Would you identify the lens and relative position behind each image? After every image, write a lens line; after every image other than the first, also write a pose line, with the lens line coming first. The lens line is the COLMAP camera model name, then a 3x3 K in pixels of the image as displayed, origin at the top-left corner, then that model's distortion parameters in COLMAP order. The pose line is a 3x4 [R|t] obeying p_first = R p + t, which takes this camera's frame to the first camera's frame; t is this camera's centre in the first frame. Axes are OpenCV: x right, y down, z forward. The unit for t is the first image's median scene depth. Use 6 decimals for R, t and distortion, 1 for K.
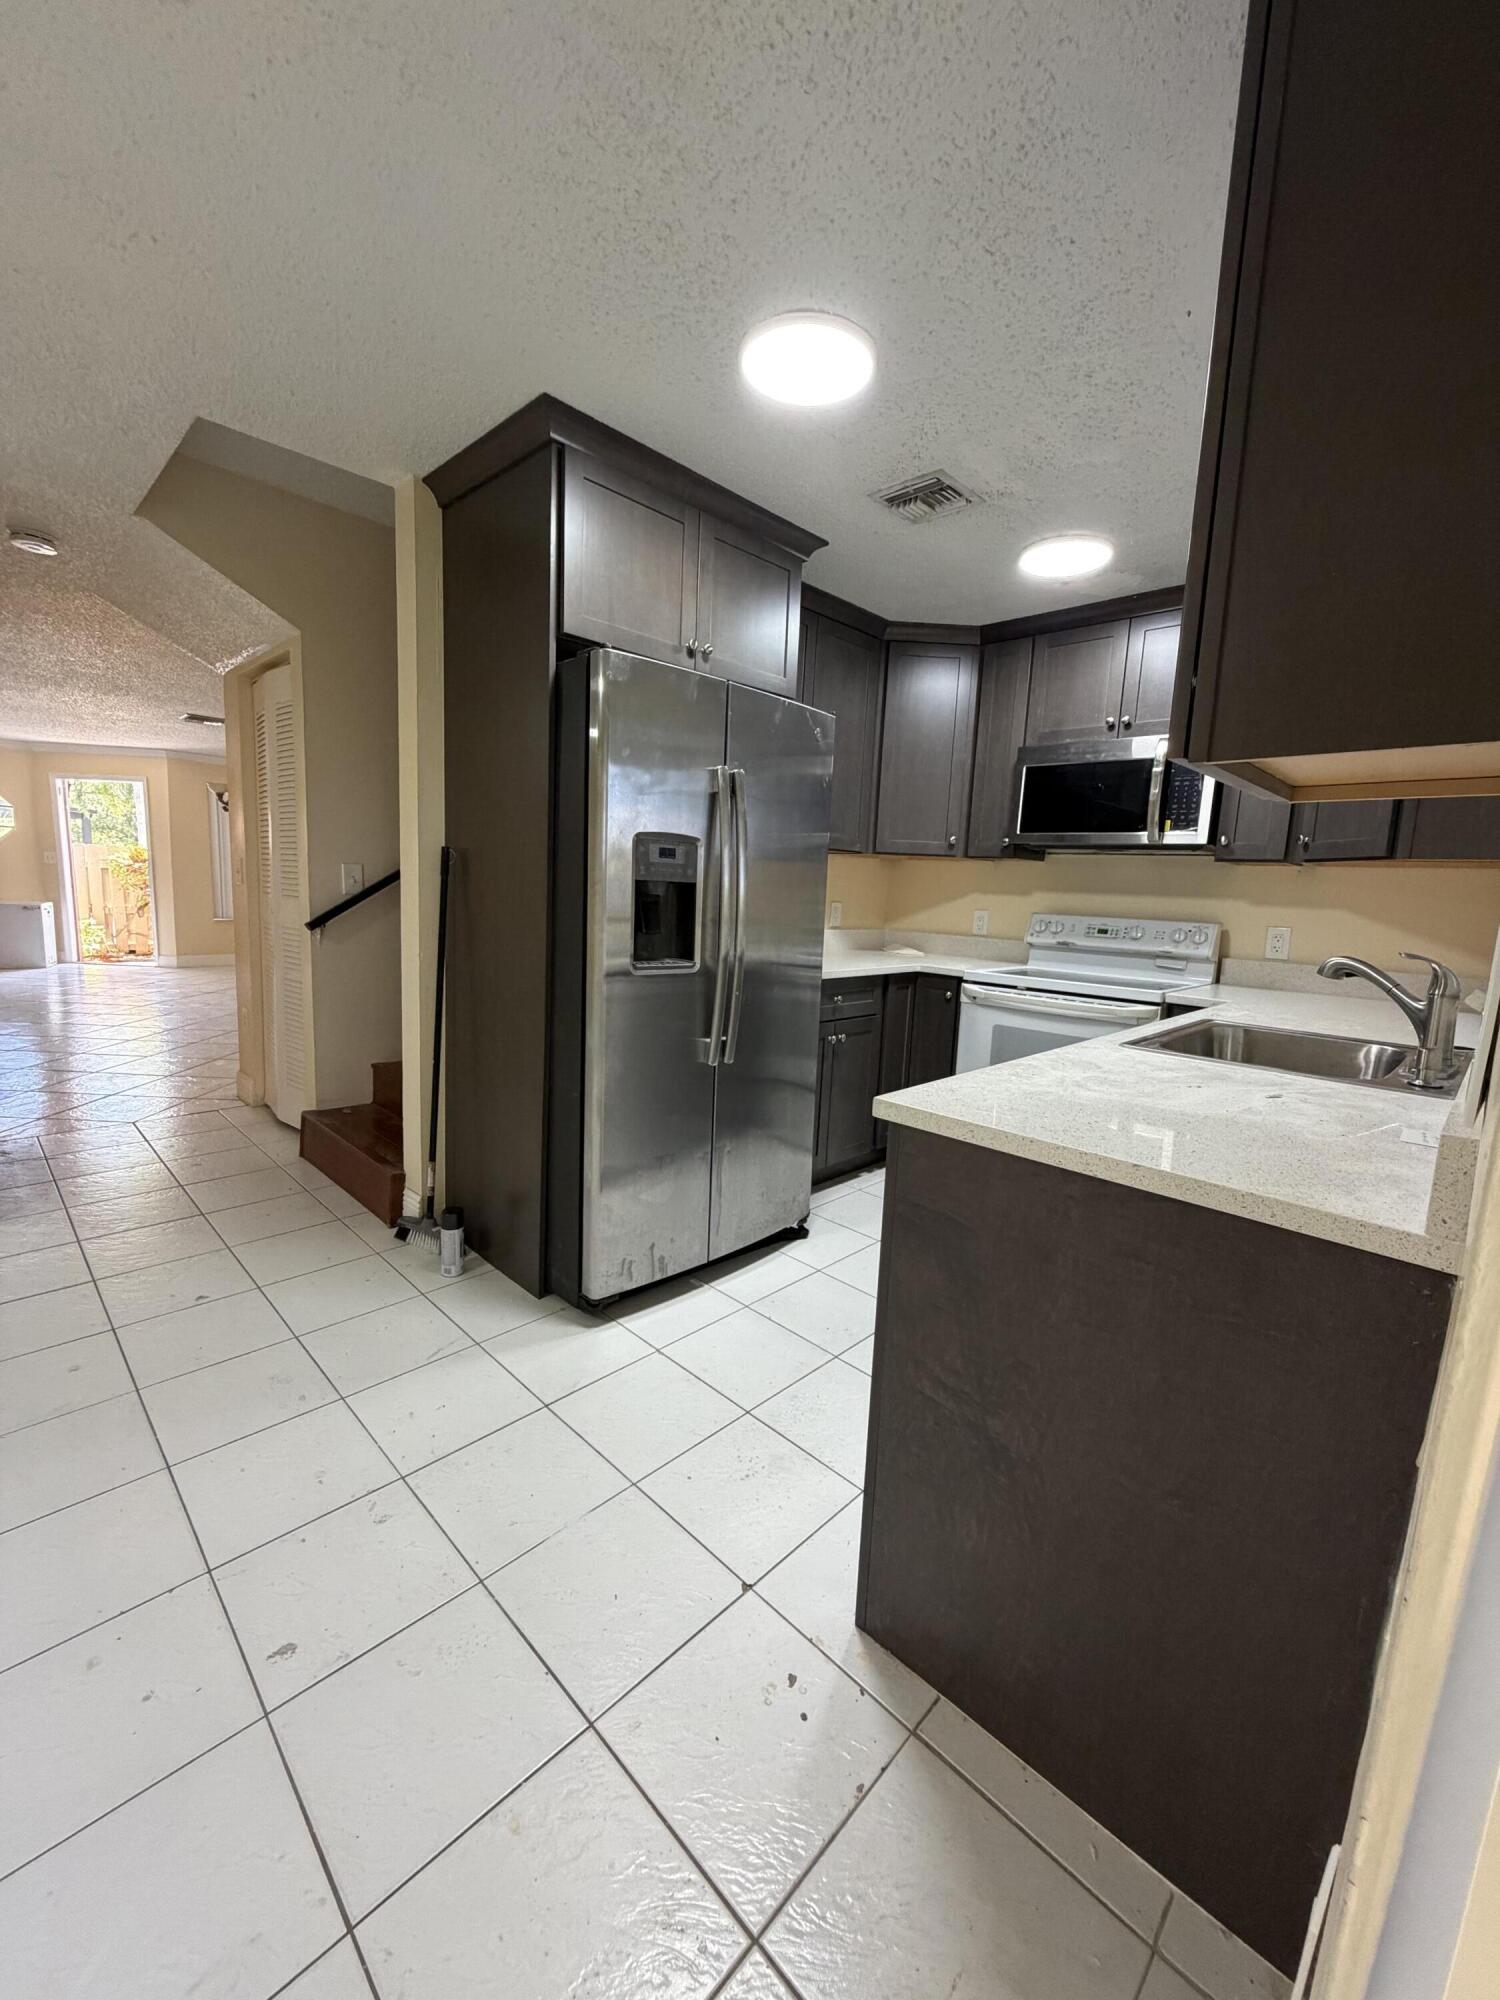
lens RADIAL K [[805.9, 0, 745.4], [0, 805.9, 998.0], [0, 0, 1]] dist [0.003373, -0.000571]
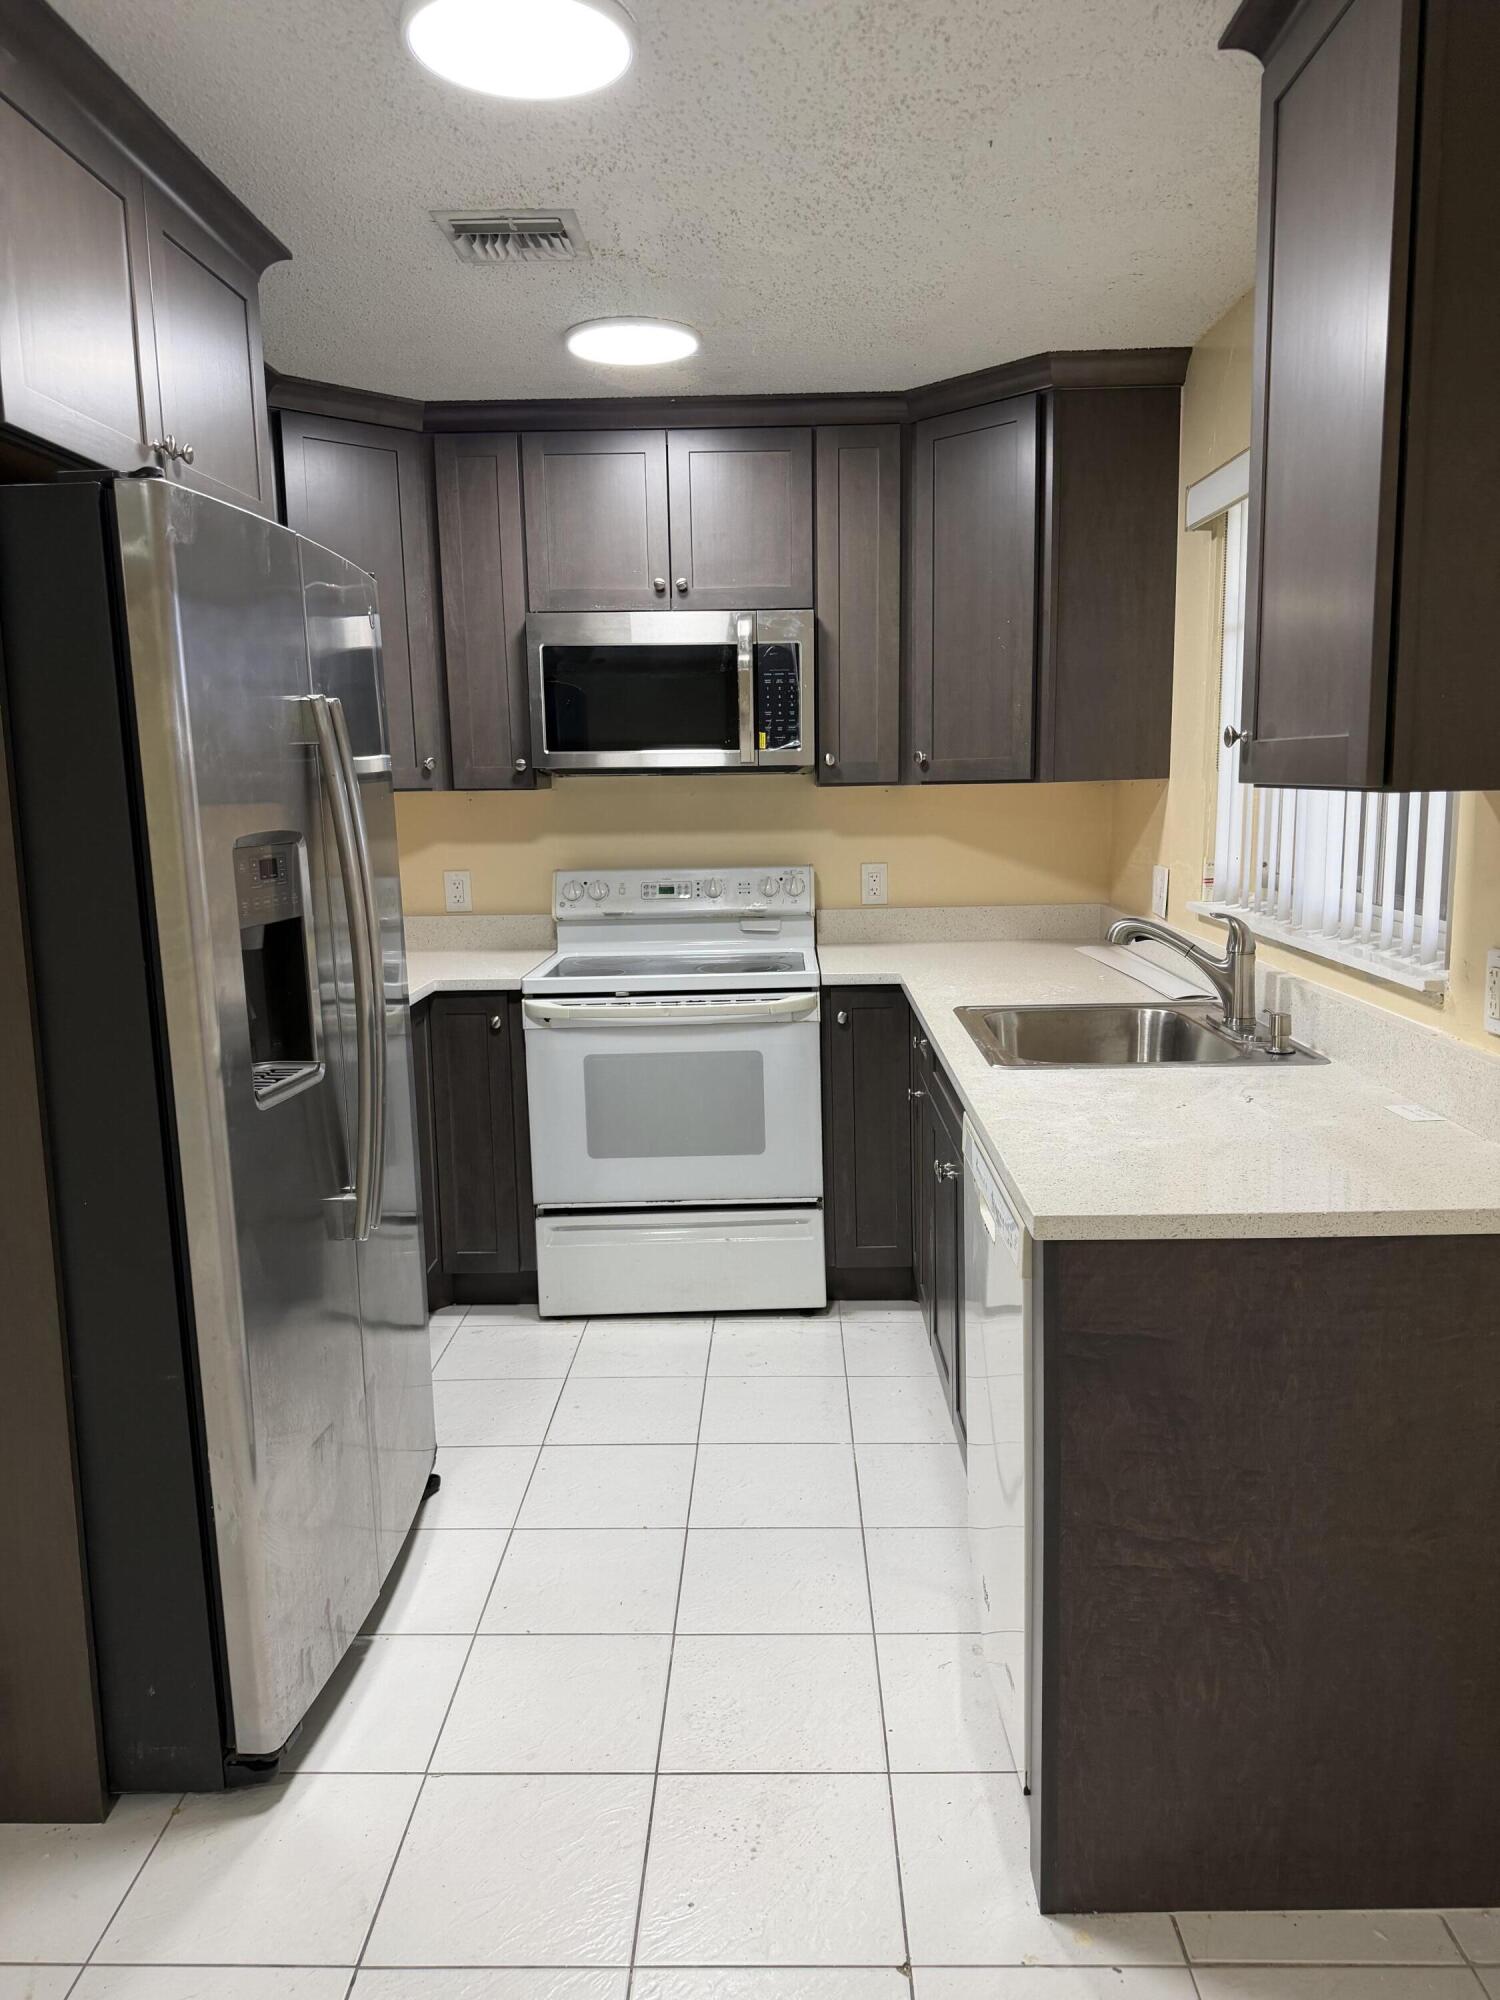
lens RADIAL K [[1414.1, 0, 752.8], [0, 1414.1, 1007.8], [0, 0, 1]] dist [0.042117, -0.046709]
pose [[0.721171, -0.170168, 0.671532, -0.359054], [0.146847, 0.984884, 0.091870, -0.092484], [-0.677014, 0.032359, 0.735258, 0.084092]]
